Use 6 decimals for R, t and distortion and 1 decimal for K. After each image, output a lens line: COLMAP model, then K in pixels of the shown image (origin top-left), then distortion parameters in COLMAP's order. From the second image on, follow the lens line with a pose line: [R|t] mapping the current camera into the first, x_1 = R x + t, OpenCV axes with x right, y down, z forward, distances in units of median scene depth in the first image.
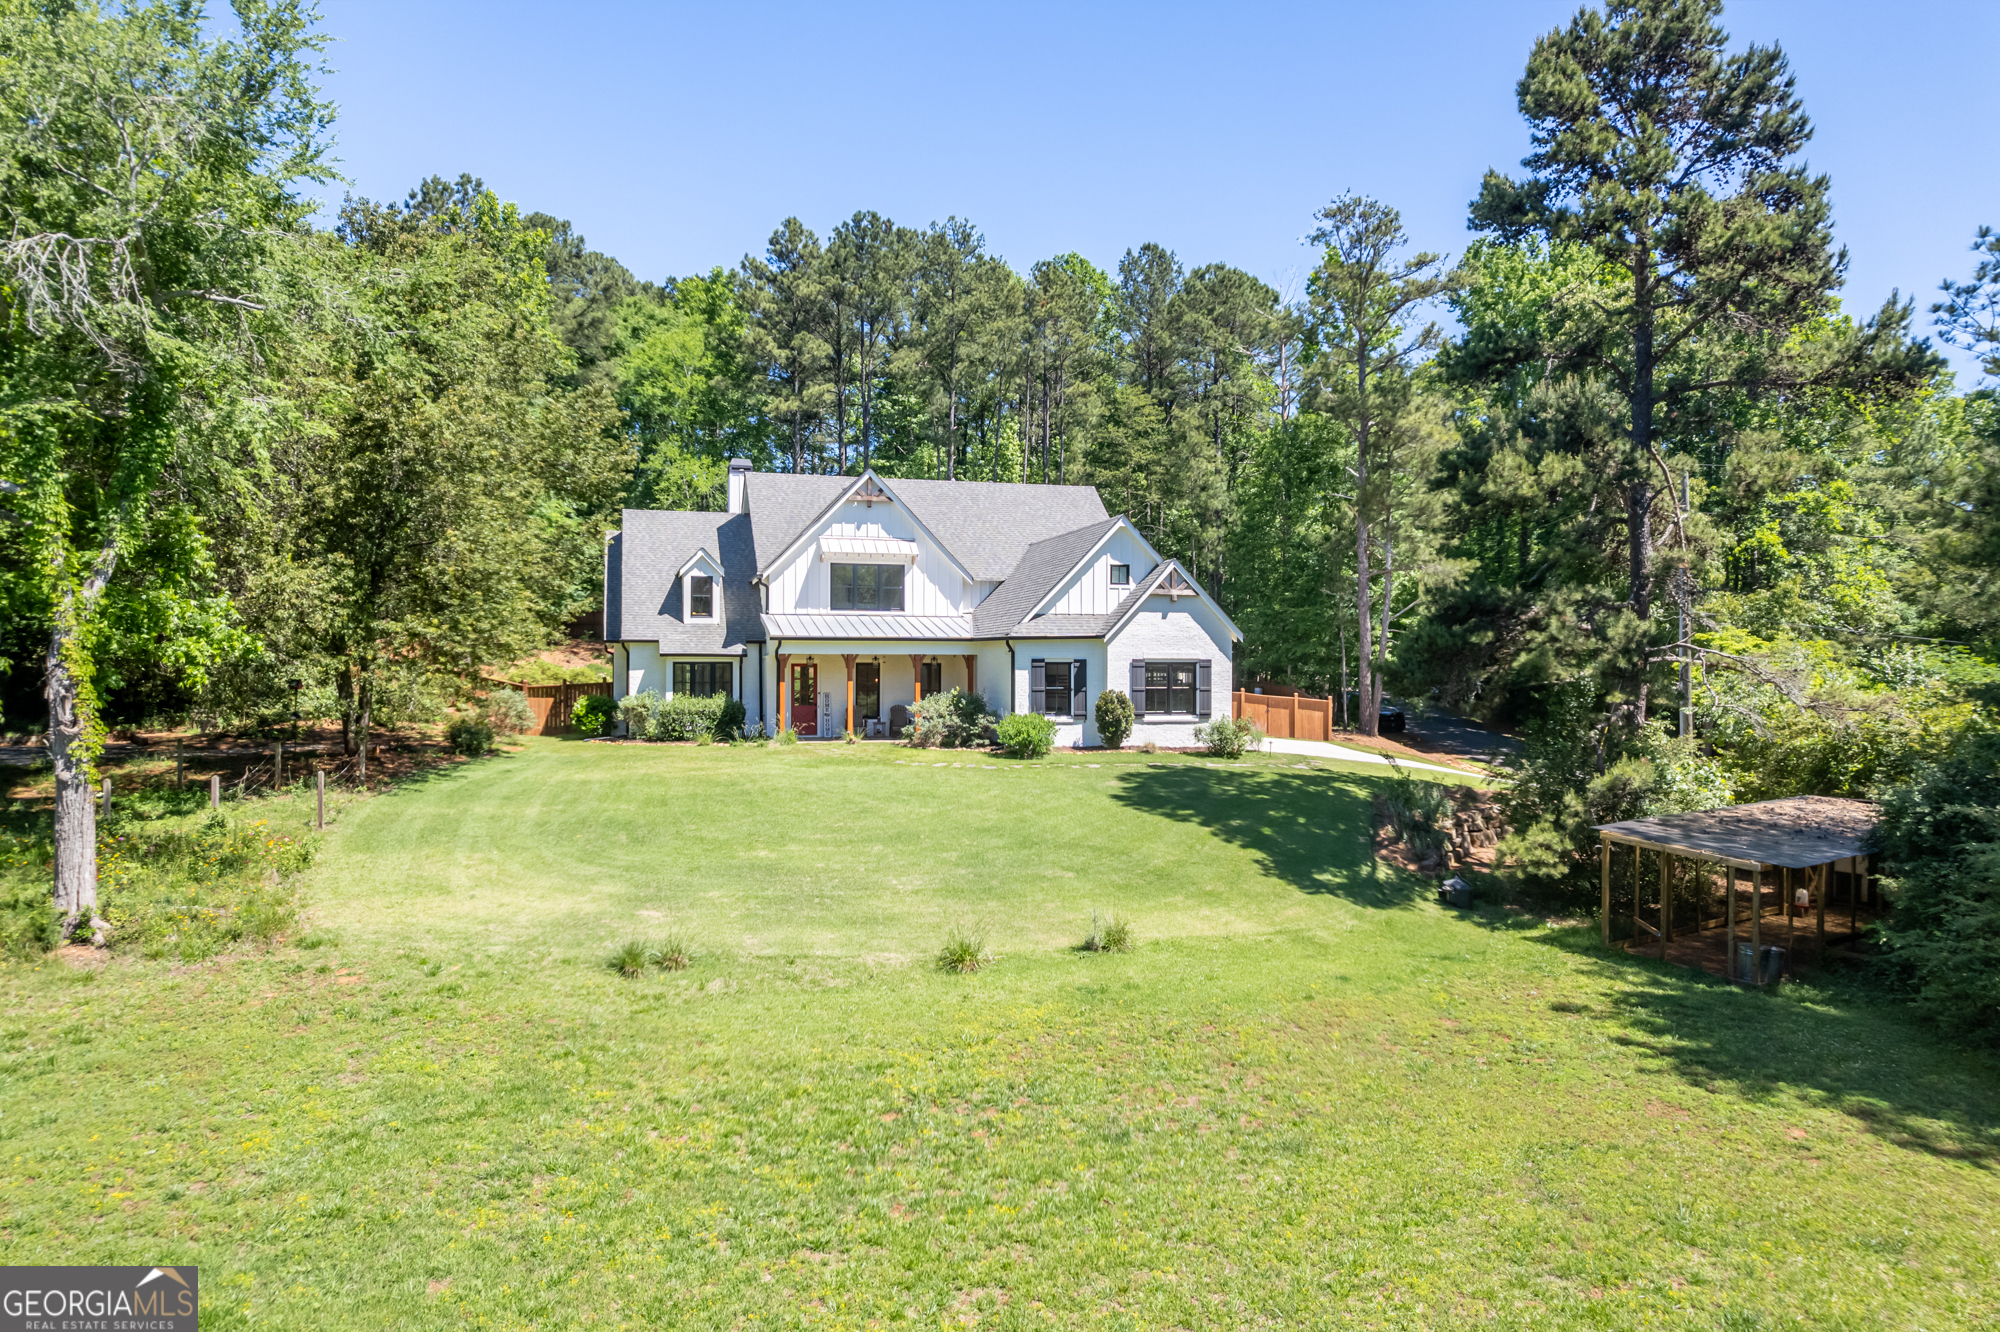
lens RADIAL K [[1266.4, 0, 1000.0], [0, 1266.4, 666.0], [0, 0, 1]] dist [-0.001752, -0.000164]
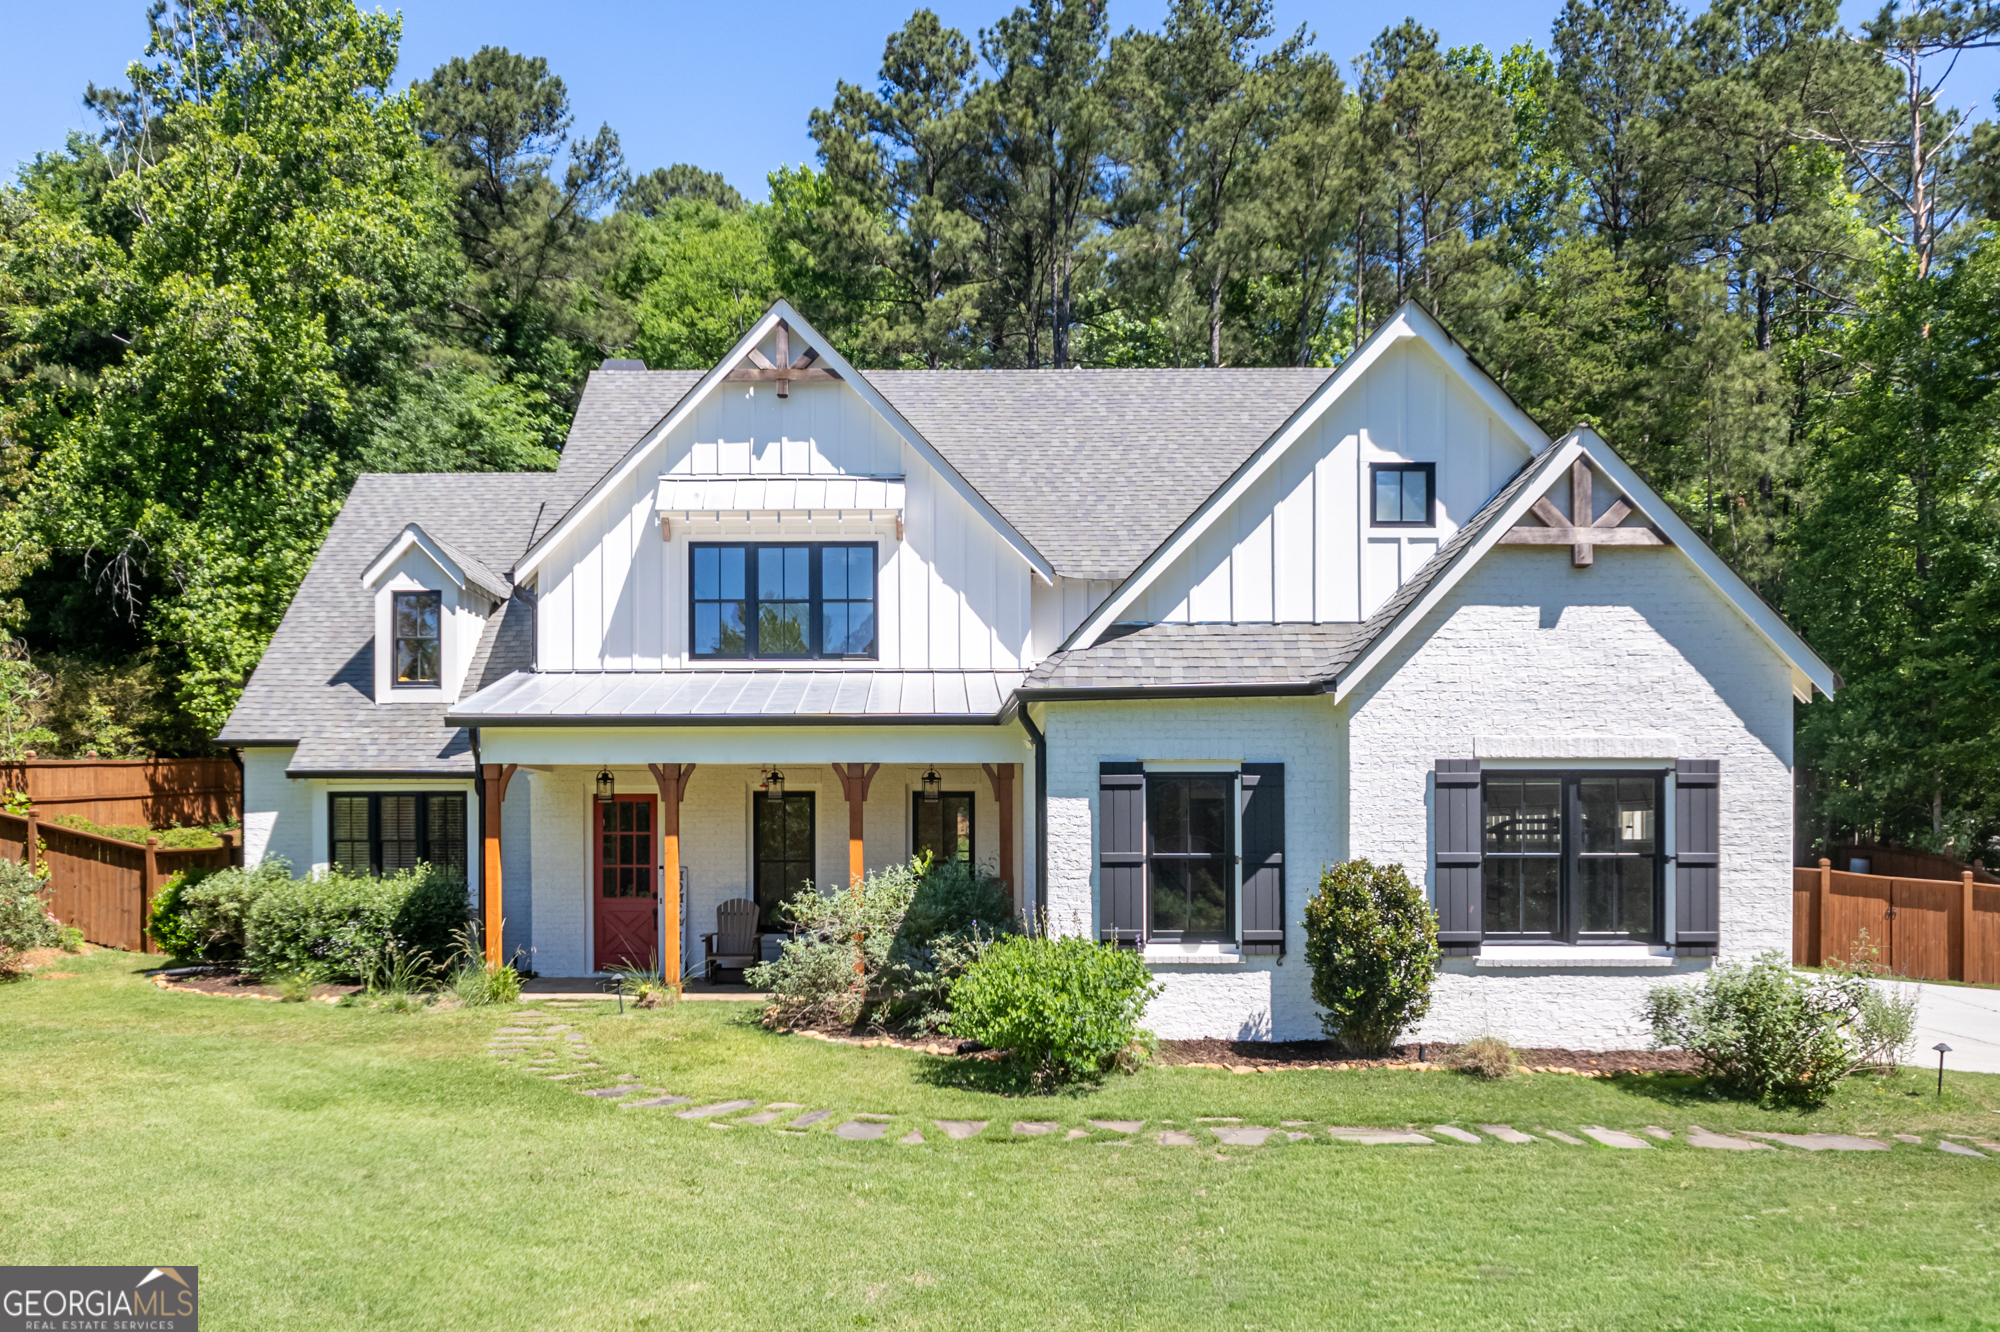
lens RADIAL K [[1560.6, 0, 1000.2], [0, 1560.6, 837.4], [0, 0, 1]] dist [-0.032720, -0.005916]
pose [[0.956710, -0.001508, -0.291040, 0.110650], [0.002491, 0.999992, 0.003006, 0.011511], [0.291033, -0.003600, 0.956706, 0.597986]]
